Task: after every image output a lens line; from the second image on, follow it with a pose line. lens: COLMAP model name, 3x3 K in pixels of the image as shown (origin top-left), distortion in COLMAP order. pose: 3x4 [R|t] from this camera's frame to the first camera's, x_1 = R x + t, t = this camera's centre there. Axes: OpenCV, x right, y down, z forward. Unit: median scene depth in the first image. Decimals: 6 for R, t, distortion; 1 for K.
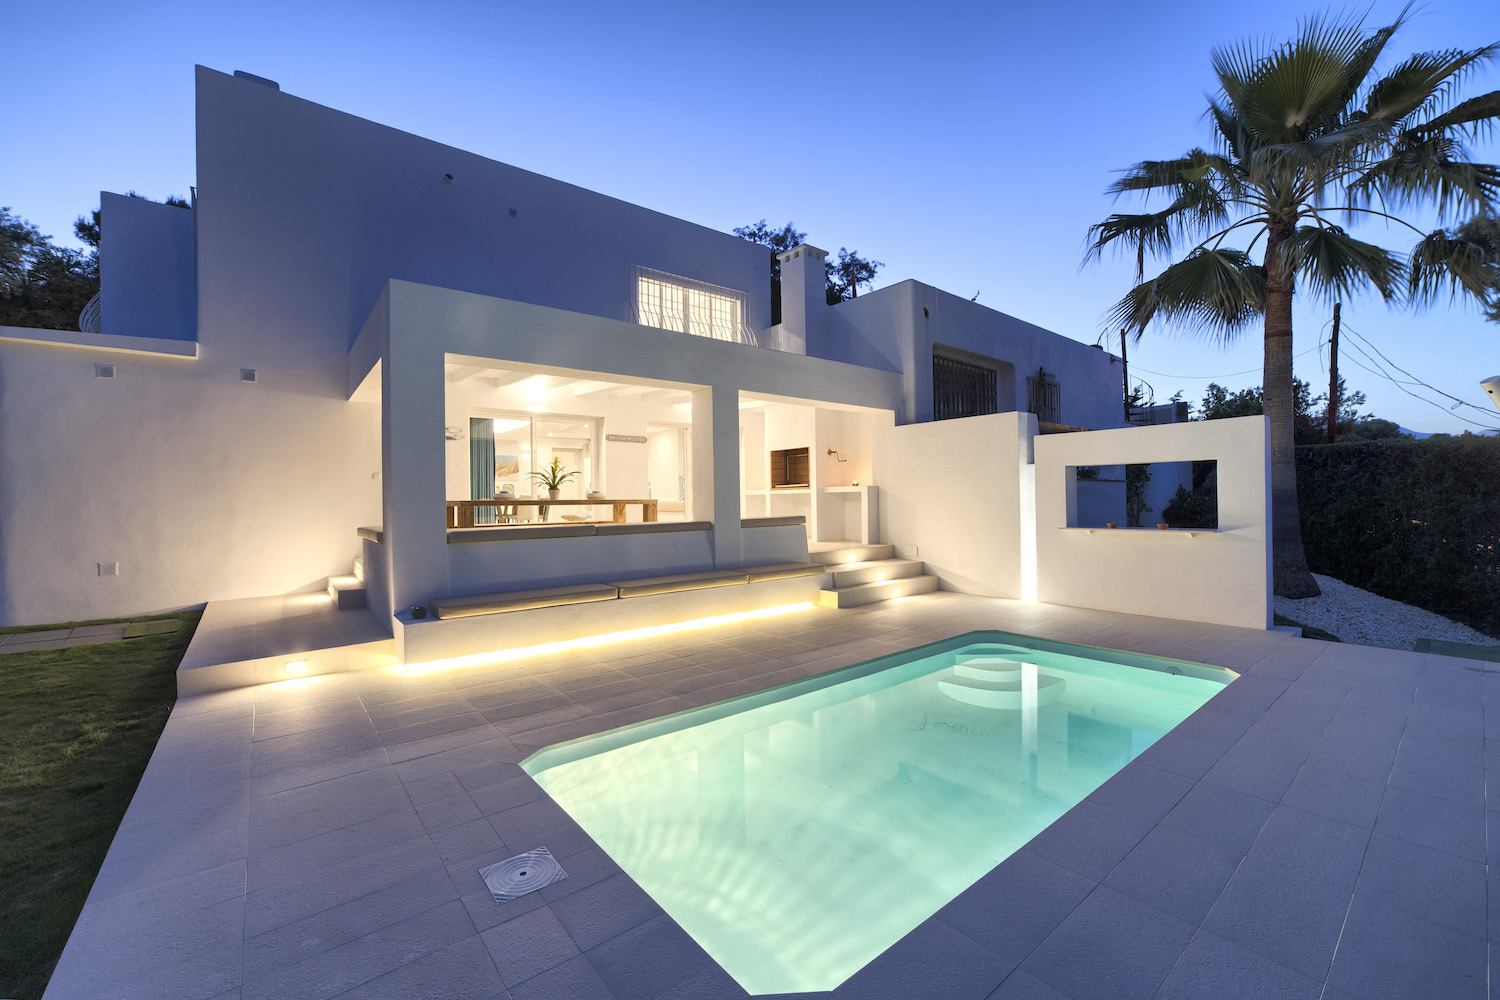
lens RADIAL K [[608.2, 0, 750.0], [0, 608.2, 500.0], [0, 0, 1]] dist [-0.043626, 0.015312]
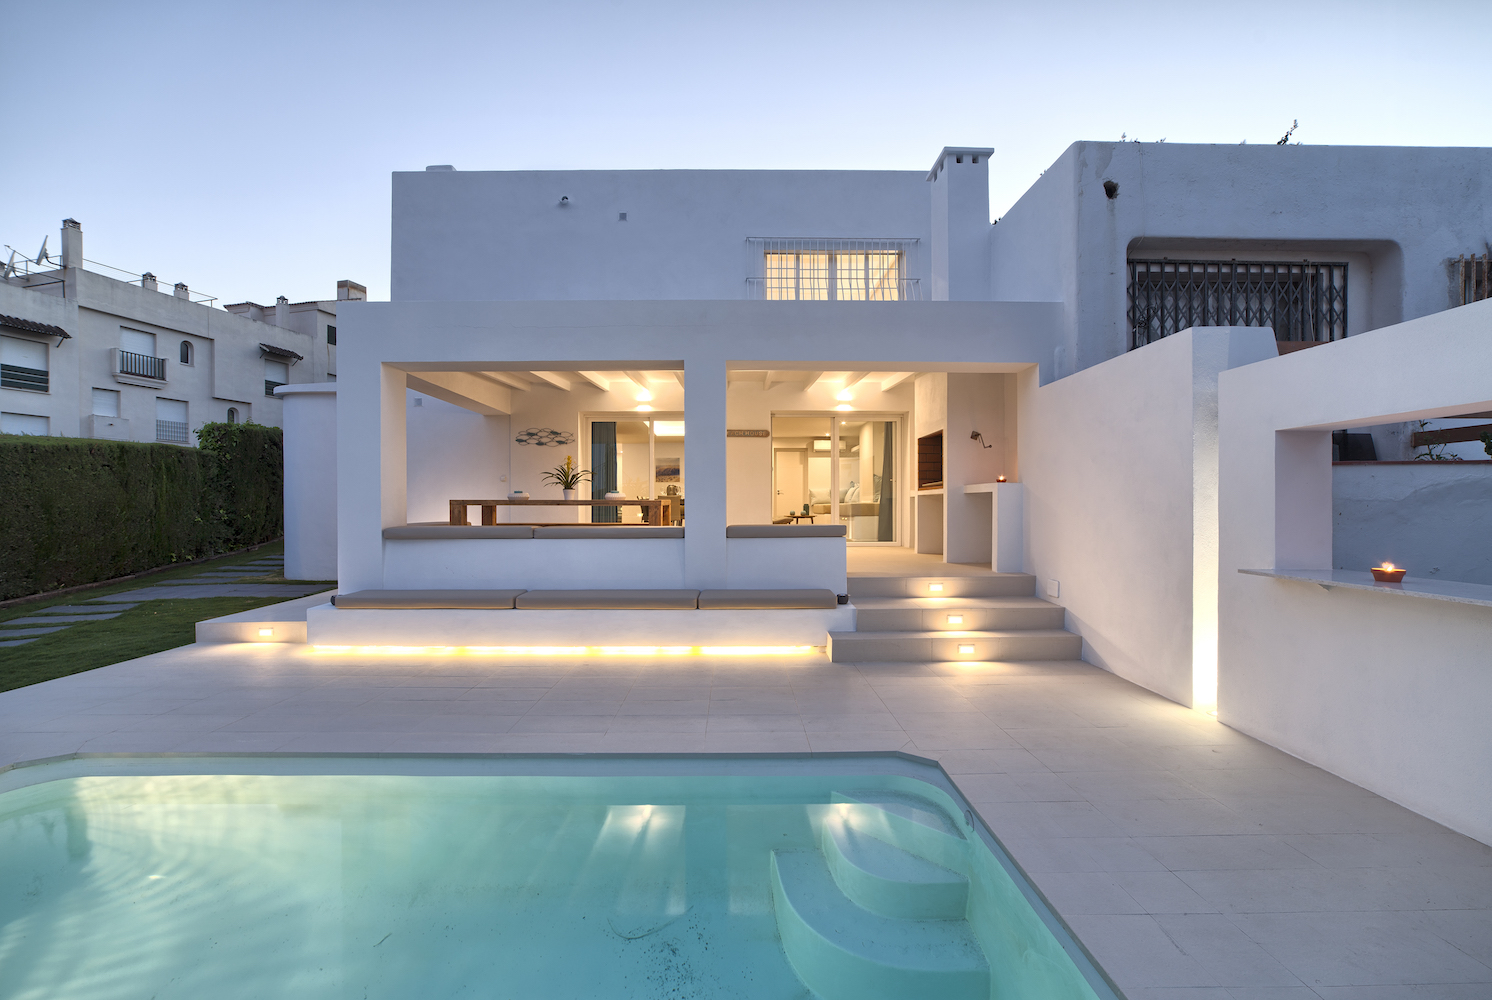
lens RADIAL K [[604.9, 0, 746.0], [0, 604.9, 500.0], [0, 0, 1]] dist [-0.043626, 0.015312]
pose [[0.777355, 0.009938, -0.628984, 0.408223], [-0.010710, 0.999939, 0.002563, -0.004331], [0.628972, 0.004744, 0.777414, 0.348241]]
